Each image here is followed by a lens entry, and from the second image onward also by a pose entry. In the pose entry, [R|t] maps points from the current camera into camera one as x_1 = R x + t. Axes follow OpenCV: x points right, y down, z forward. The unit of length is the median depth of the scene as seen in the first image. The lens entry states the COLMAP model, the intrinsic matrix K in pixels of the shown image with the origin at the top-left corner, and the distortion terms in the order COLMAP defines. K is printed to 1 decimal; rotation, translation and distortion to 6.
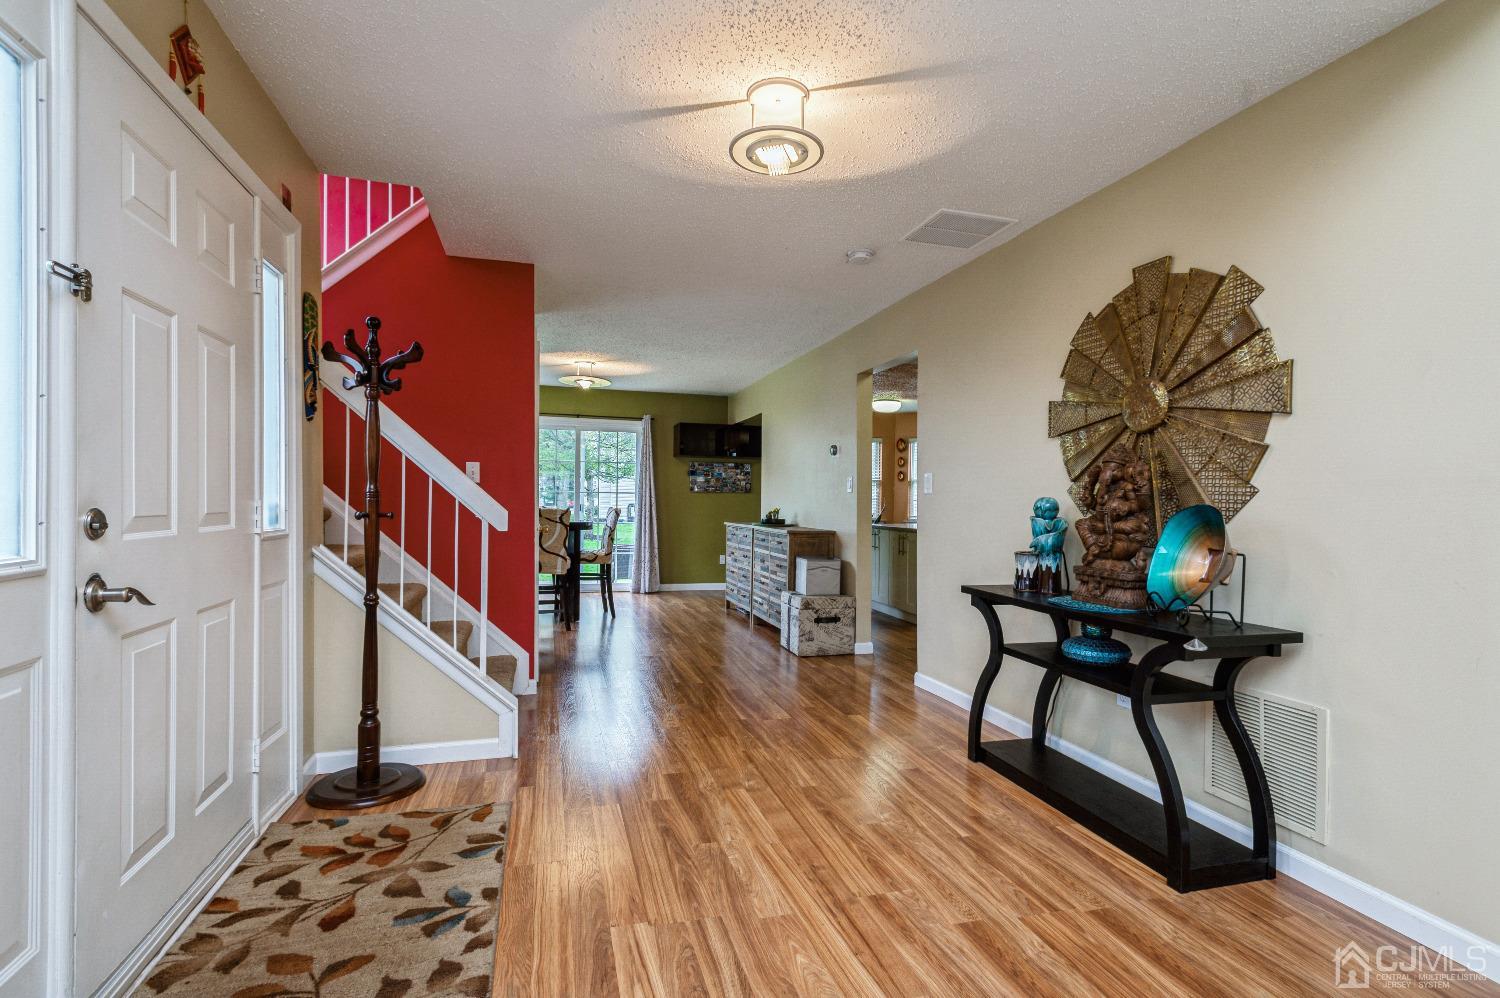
lens RADIAL K [[712.4, 0, 748.3], [0, 712.4, 502.6], [0, 0, 1]] dist [0.019432, -0.000354]
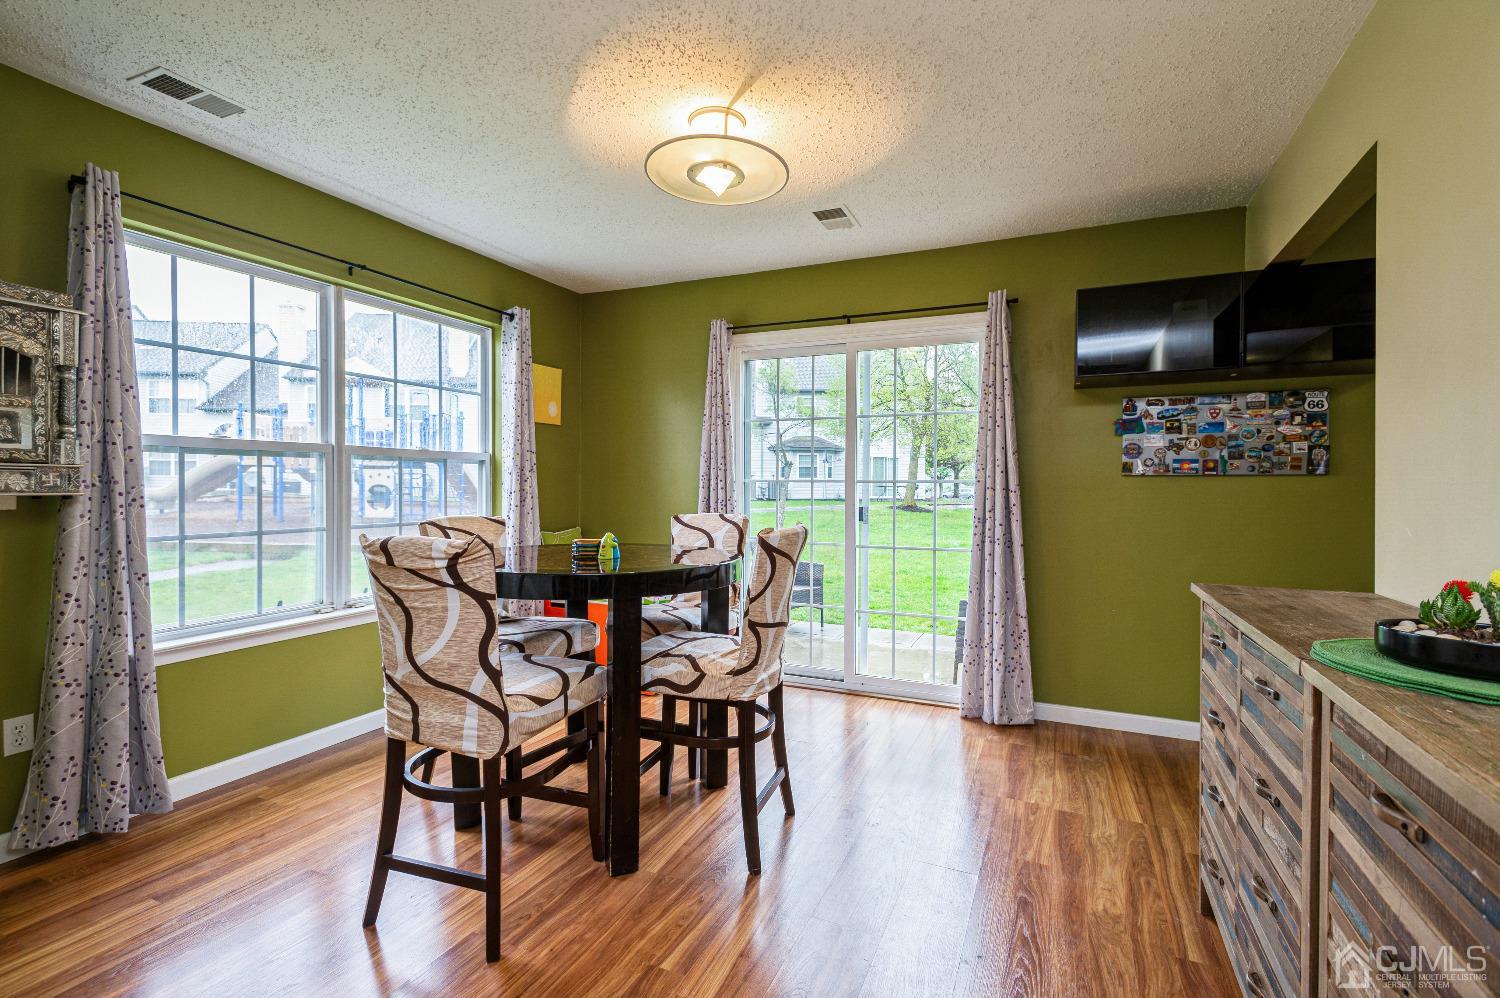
lens RADIAL K [[703.2, 0, 714.8], [0, 703.2, 503.3], [0, 0, 1]] dist [0.001019, 0.000148]
pose [[0.760692, -0.006540, -0.649080, -0.002147], [0.009754, 0.999952, 0.001356, -0.002915], [0.649040, -0.007363, 0.760719, 0.581231]]
